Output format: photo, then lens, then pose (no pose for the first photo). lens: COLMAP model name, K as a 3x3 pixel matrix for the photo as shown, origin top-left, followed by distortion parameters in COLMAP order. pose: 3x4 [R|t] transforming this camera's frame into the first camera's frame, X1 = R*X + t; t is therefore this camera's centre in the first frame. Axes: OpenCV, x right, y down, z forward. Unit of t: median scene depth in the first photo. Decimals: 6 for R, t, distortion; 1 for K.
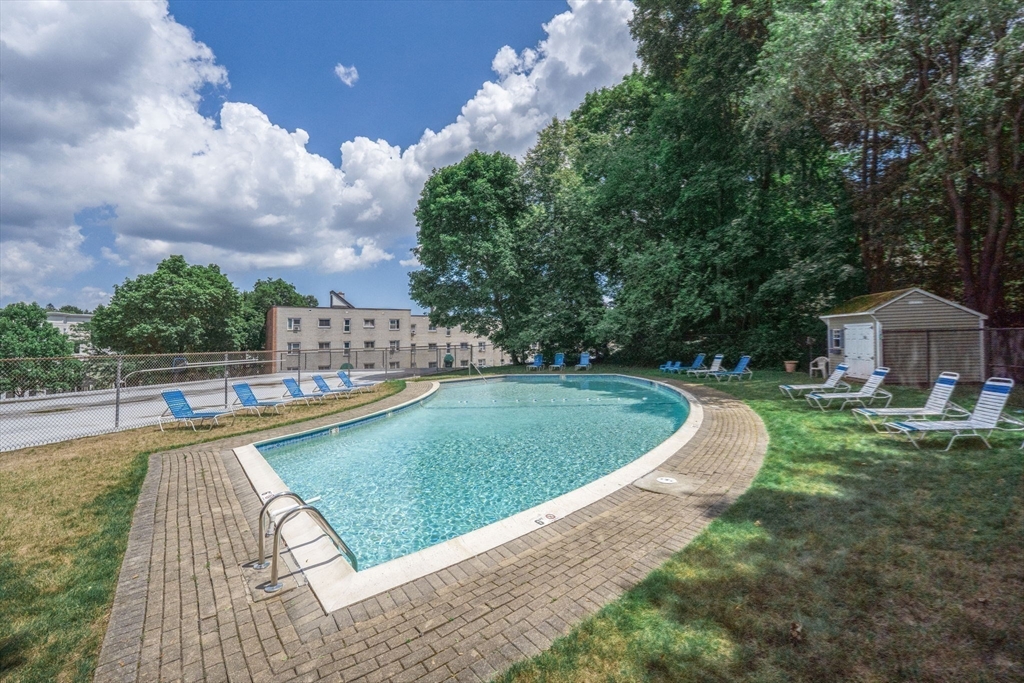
lens RADIAL K [[401.2, 0, 513.7], [0, 401.2, 345.5], [0, 0, 1]] dist [-0.006193, -0.000539]
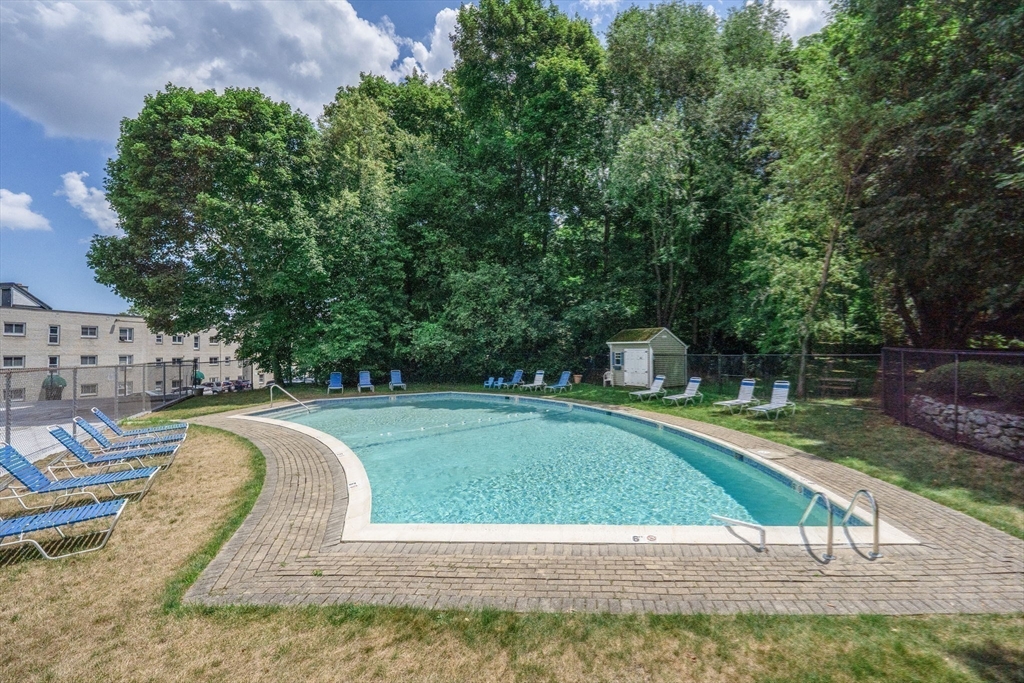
lens RADIAL K [[426.4, 0, 542.9], [0, 426.4, 361.5], [0, 0, 1]] dist [-0.011688, -0.000009]
pose [[0.672201, 0.004108, 0.740357, -0.319958], [-0.004690, 0.999988, -0.001290, -0.002103], [-0.740354, -0.002605, 0.672213, 0.120121]]
